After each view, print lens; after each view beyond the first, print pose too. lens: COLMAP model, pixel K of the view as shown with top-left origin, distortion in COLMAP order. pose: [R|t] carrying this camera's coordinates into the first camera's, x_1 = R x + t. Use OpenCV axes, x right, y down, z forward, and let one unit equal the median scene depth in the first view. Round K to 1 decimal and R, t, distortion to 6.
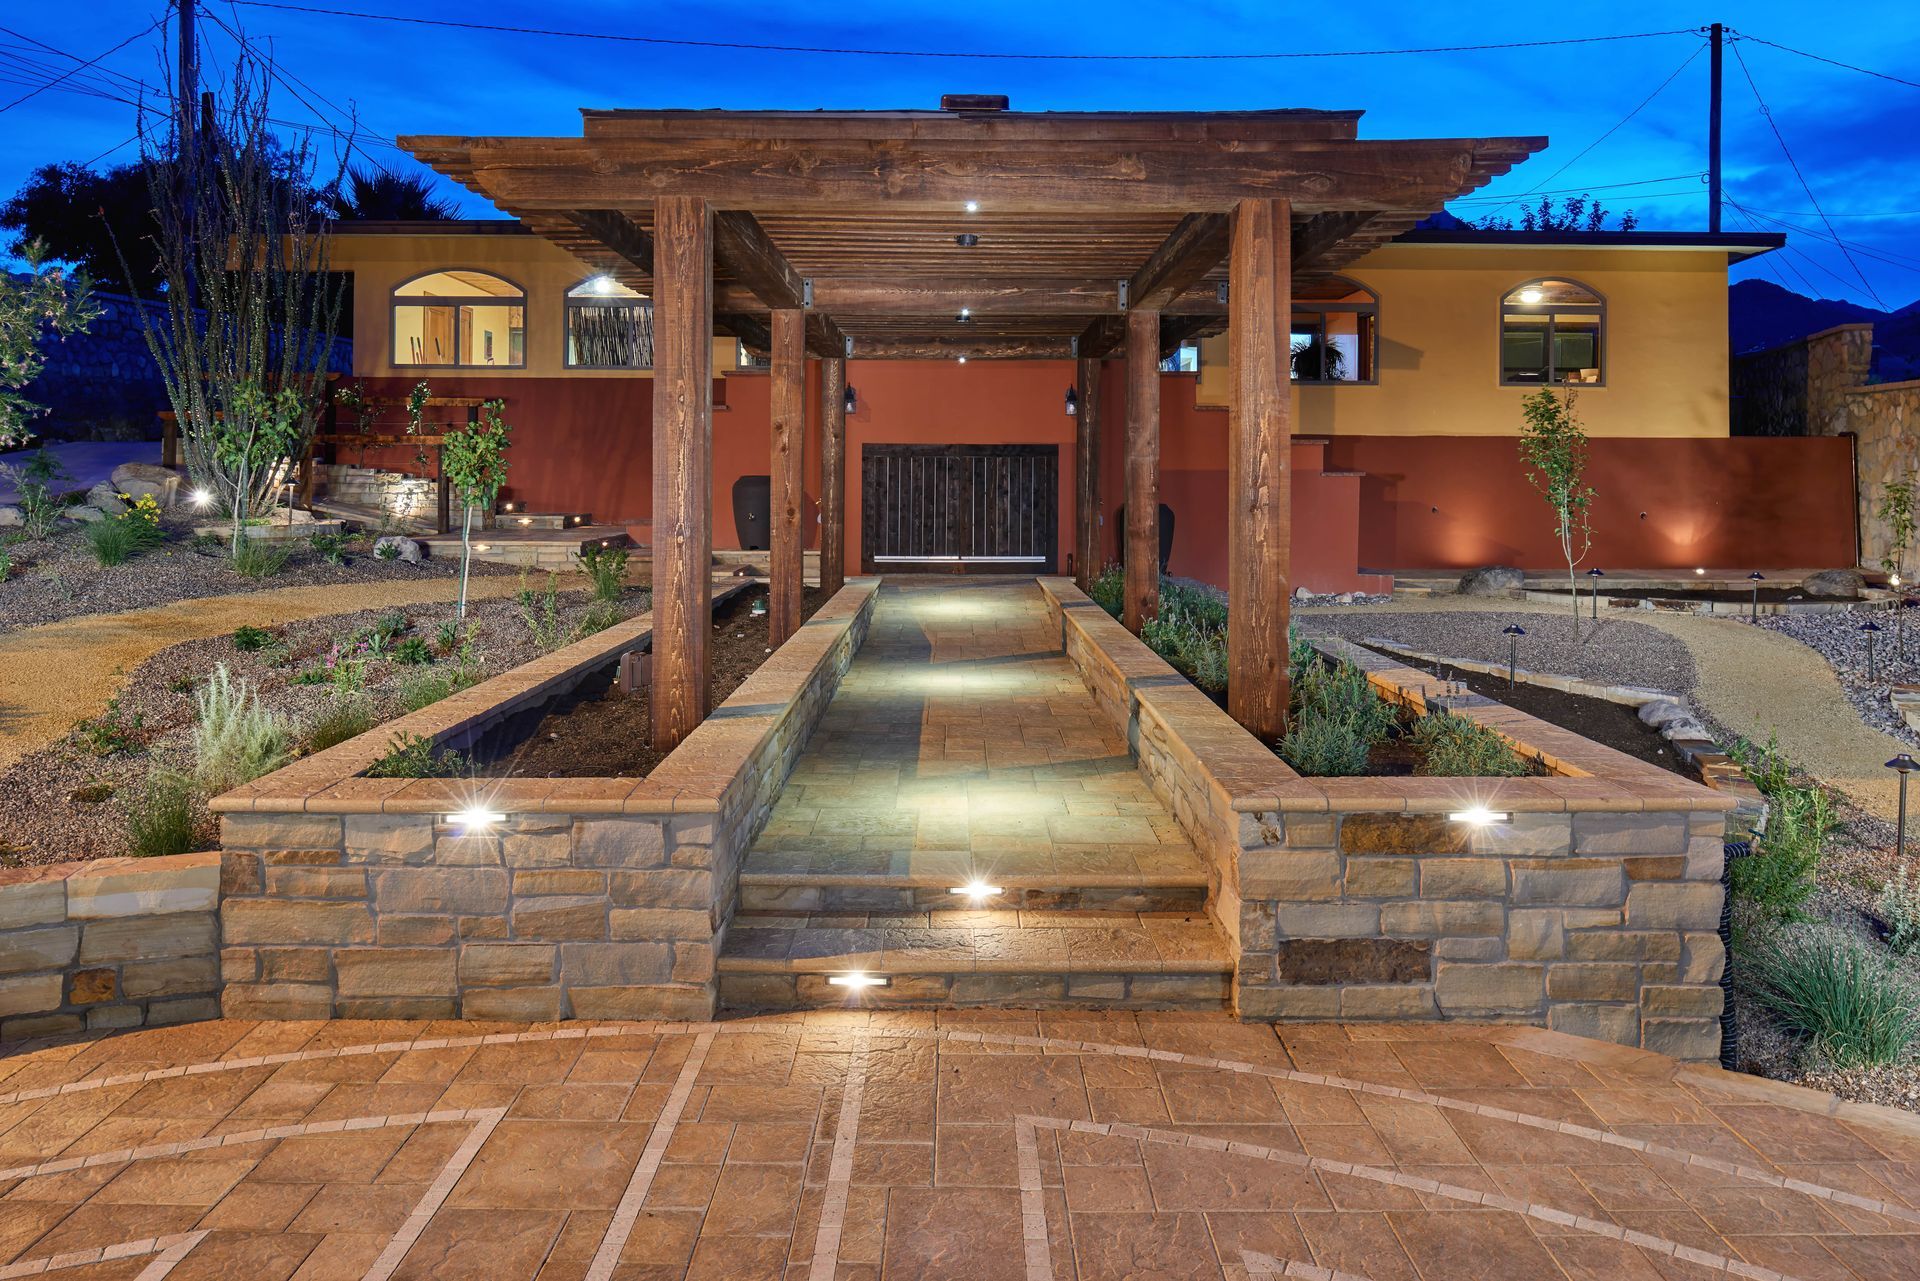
lens RADIAL K [[1343.8, 0, 938.5], [0, 1343.8, 495.3], [0, 0, 1]] dist [-0.012176, -0.007457]
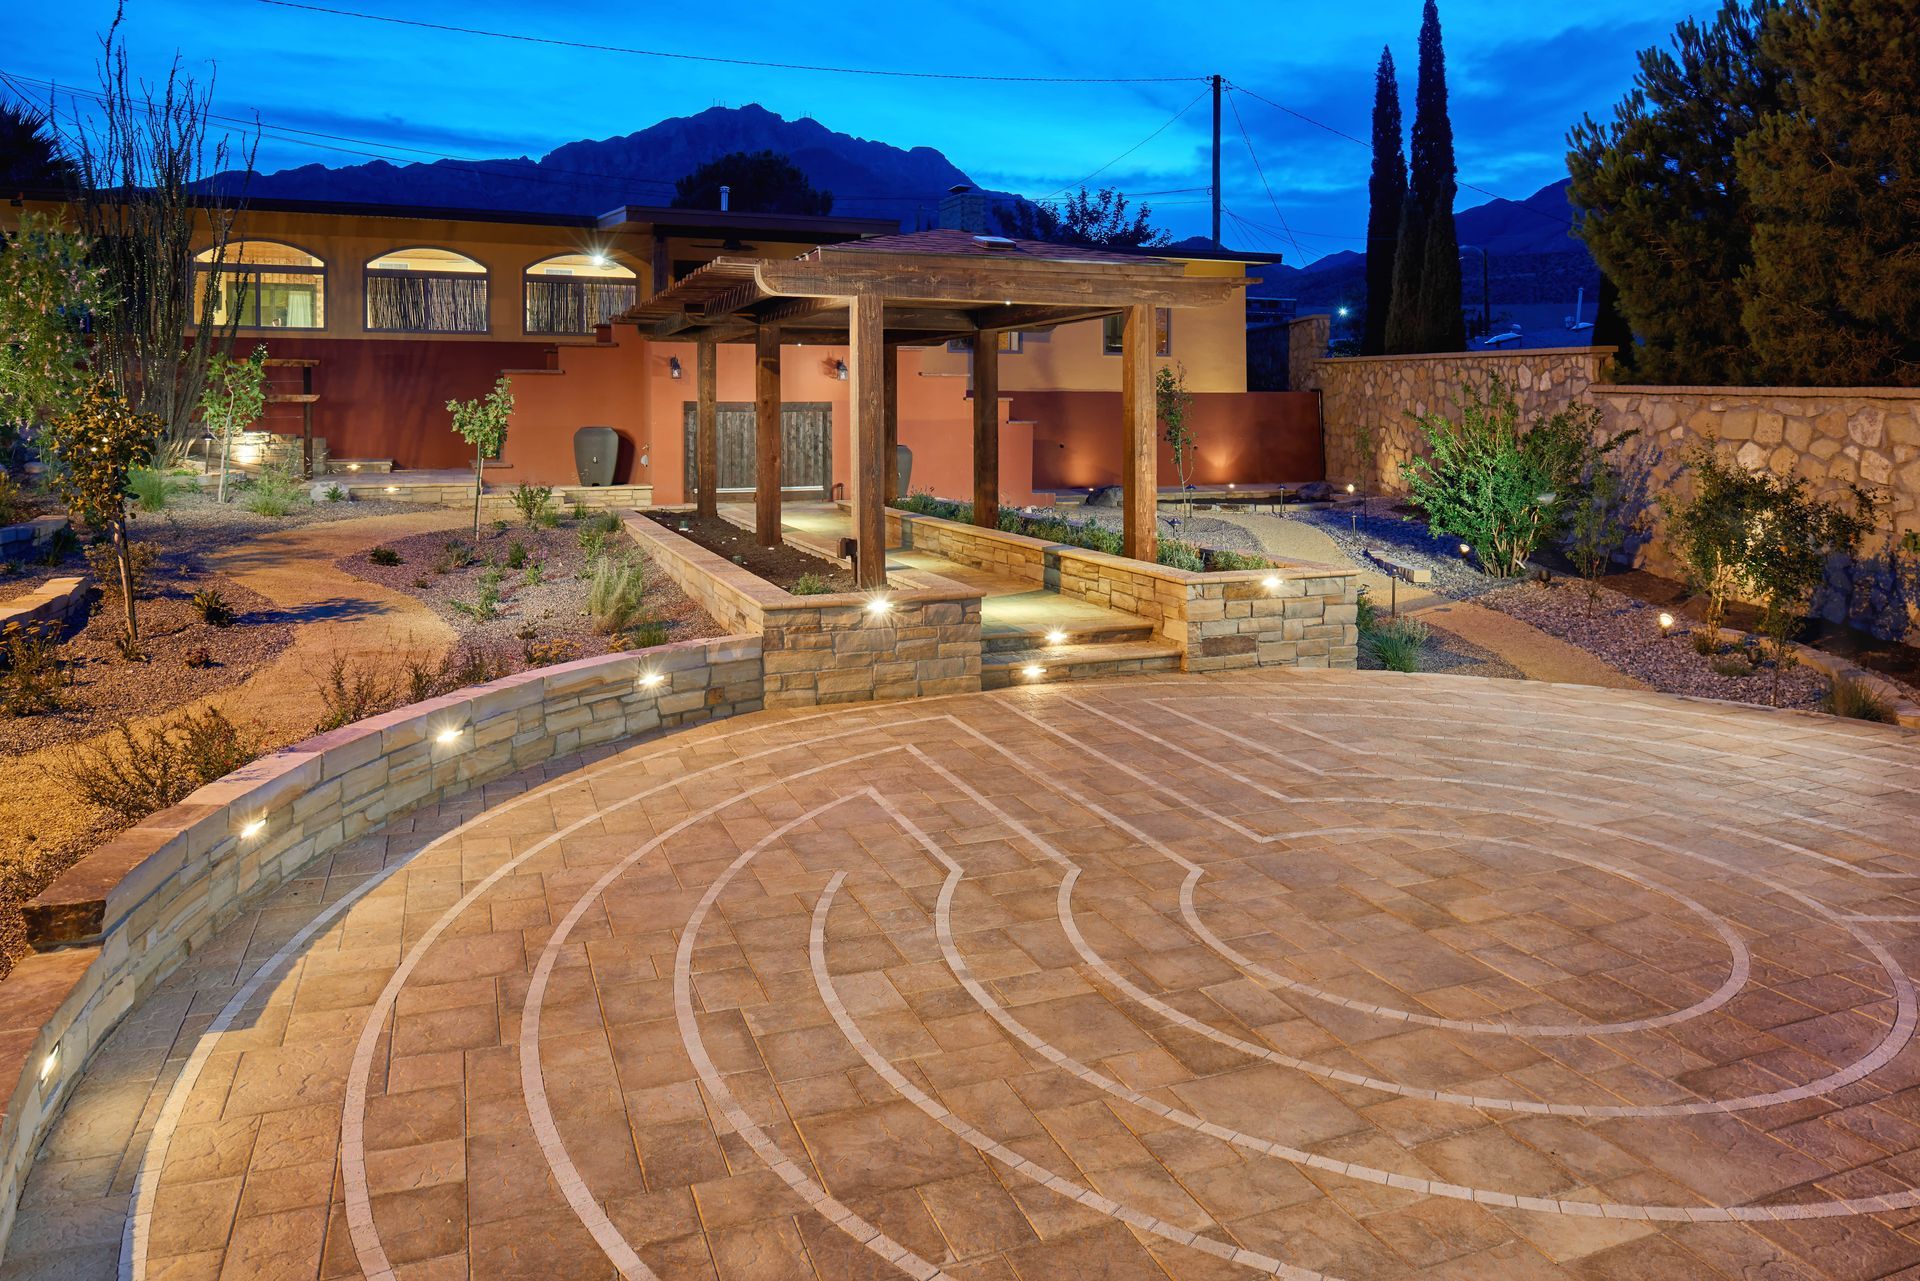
lens RADIAL K [[1343.8, 0, 971.2], [0, 1343.8, 421.4], [0, 0, 1]] dist [-0.012176, -0.007457]
pose [[0.929112, -0.007740, 0.369717, -0.988345], [0.009755, 0.999946, -0.003582, -0.045453], [-0.369669, 0.006934, 0.929138, -1.044576]]
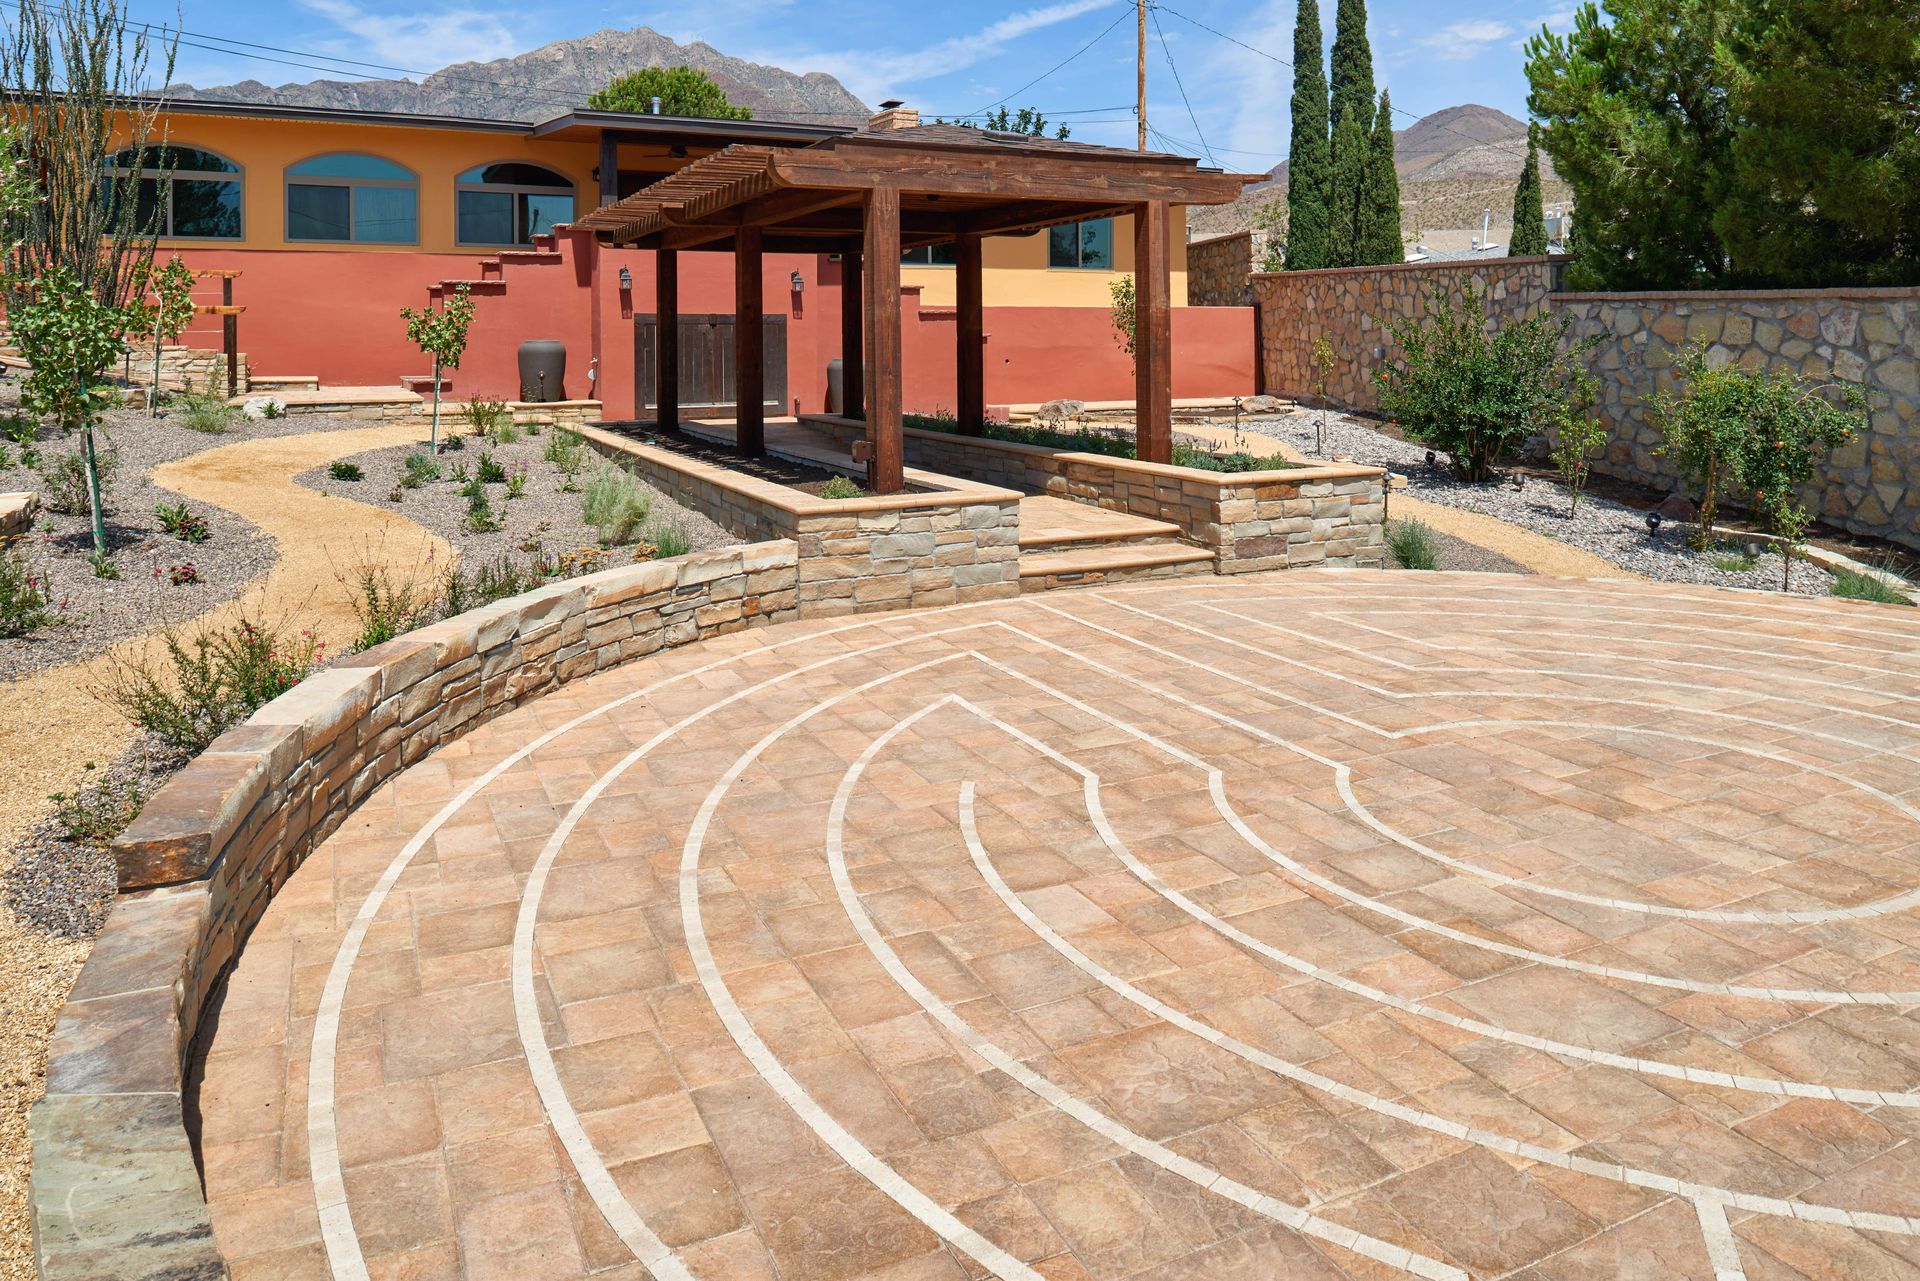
lens RADIAL K [[1343.8, 0, 974.0], [0, 1343.8, 335.3], [0, 0, 1]] dist [-0.012176, -0.007457]
pose [[0.896639, -0.008861, 0.442674, -1.153629], [0.015870, 0.999800, -0.012132, 0.002648], [-0.442478, 0.017904, 0.896601, -0.865421]]
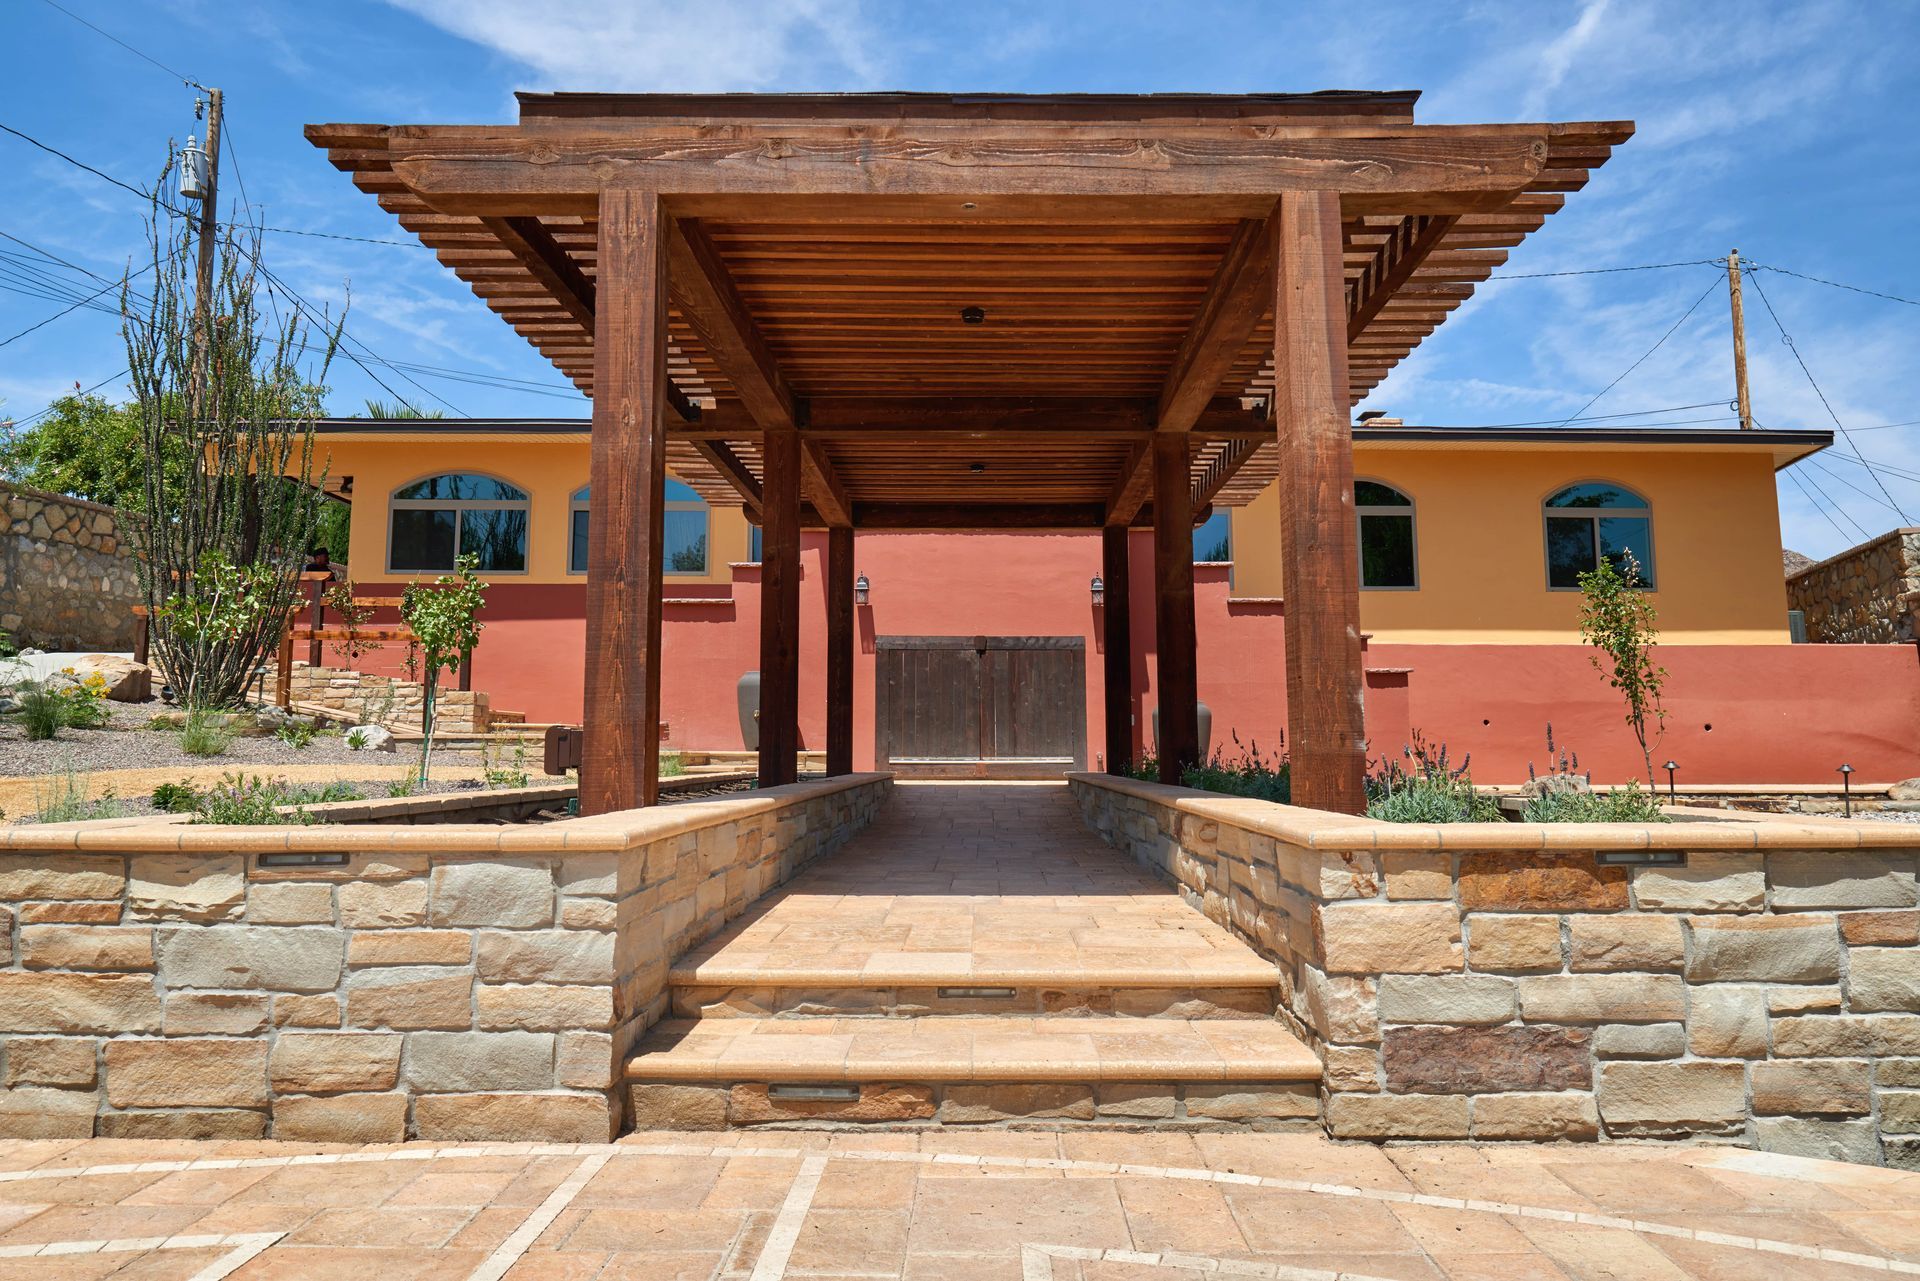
lens RADIAL K [[1343.8, 0, 956.6], [0, 1343.8, 580.8], [0, 0, 1]] dist [-0.012176, -0.007457]
pose [[0.999969, -0.004970, -0.006124, 0.025389], [0.004078, 0.990426, -0.137984, 0.187911], [0.006751, 0.137955, 0.990416, 0.232777]]
